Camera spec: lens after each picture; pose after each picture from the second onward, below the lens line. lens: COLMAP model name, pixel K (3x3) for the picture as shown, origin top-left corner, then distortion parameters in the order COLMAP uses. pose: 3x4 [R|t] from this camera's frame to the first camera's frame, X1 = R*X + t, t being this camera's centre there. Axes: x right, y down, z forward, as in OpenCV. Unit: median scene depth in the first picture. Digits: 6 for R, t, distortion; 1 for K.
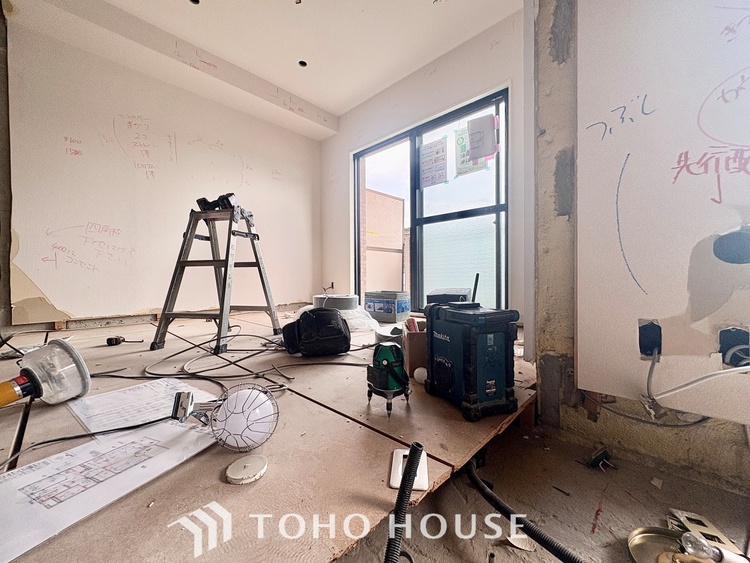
lens RADIAL K [[299.8, 0, 373.8], [0, 299.8, 281.3], [0, 0, 1]] dist [-0.000098, 0.000358]
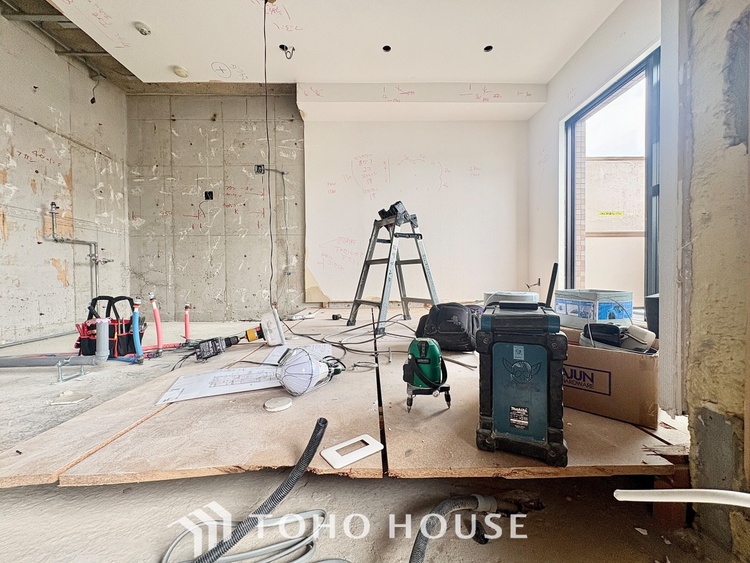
lens RADIAL K [[299.8, 0, 374.8], [0, 299.8, 281.1], [0, 0, 1]] dist [-0.000098, 0.000358]
pose [[0.702613, 0.011664, -0.711476, 0.236601], [-0.004275, 0.999917, 0.012171, 0.004246], [0.711559, -0.005510, 0.702605, 0.082557]]
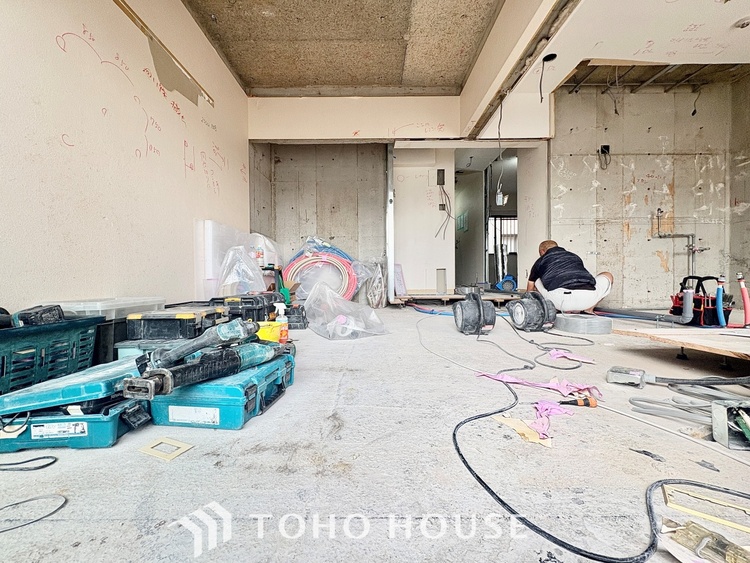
lens RADIAL K [[299.8, 0, 372.9], [0, 299.8, 281.9], [0, 0, 1]] dist [-0.000098, 0.000358]
pose [[-0.722444, 0.023990, -0.691013, 0.623786], [0.006336, 0.999586, 0.028079, 0.040589], [0.691401, 0.015908, -0.722296, 0.112029]]
